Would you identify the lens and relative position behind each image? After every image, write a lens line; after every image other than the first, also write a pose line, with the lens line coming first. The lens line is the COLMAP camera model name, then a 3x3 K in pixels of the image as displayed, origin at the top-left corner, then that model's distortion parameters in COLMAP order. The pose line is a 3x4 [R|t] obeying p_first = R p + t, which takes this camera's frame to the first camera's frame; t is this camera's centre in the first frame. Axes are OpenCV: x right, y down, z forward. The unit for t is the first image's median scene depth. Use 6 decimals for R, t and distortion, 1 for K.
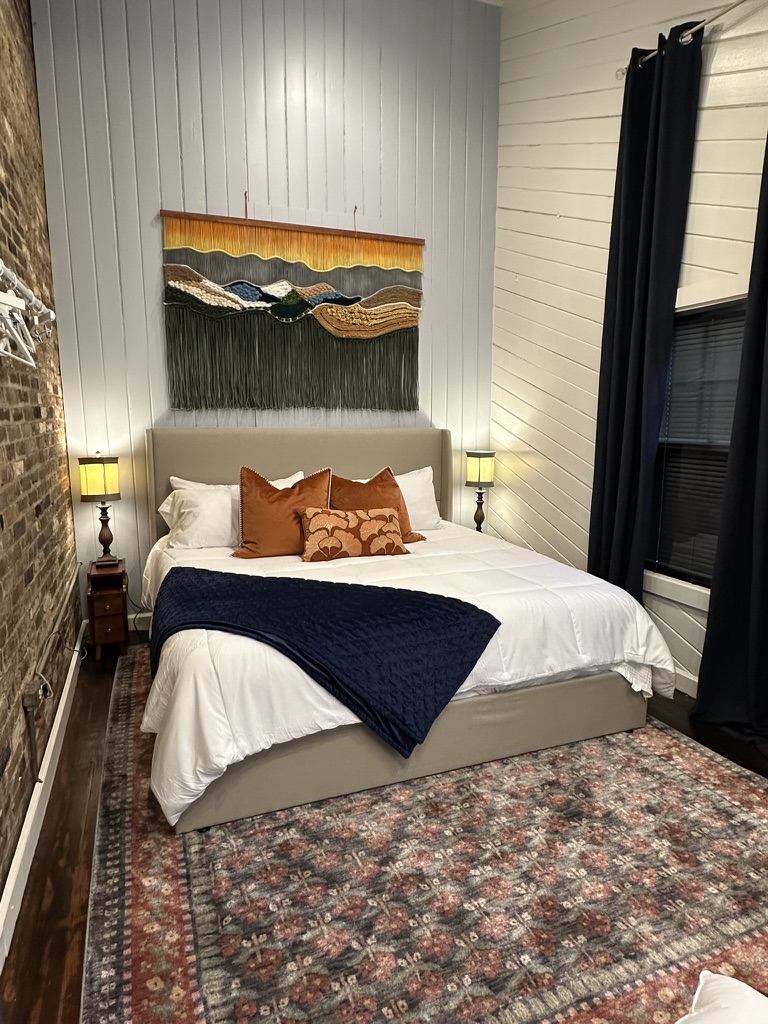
lens RADIAL K [[601.7, 0, 384.0], [0, 601.7, 512.0], [0, 0, 1]] dist [-0.000115, -0.000900]
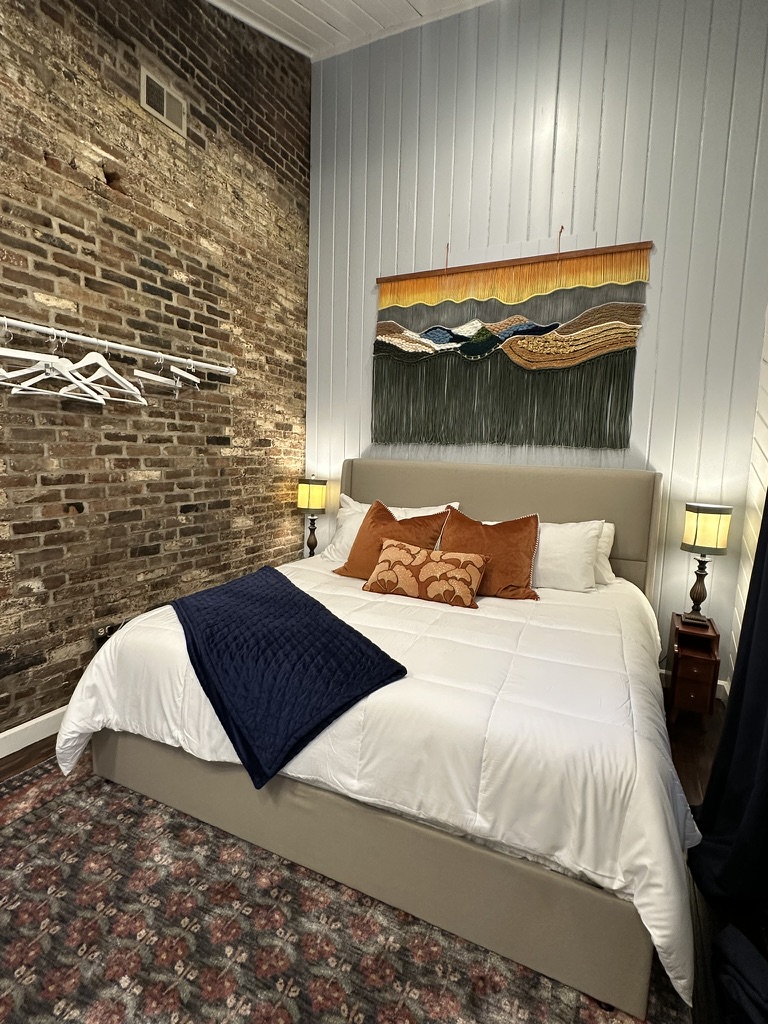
lens RADIAL K [[509.9, 0, 384.0], [0, 509.9, 512.0], [0, 0, 1]] dist [-0.003176, -0.000544]
pose [[0.683447, 0.099837, -0.723141, 0.390022], [-0.145804, 0.989313, -0.001216, -0.039111], [0.715291, 0.106268, 0.690699, 0.332521]]
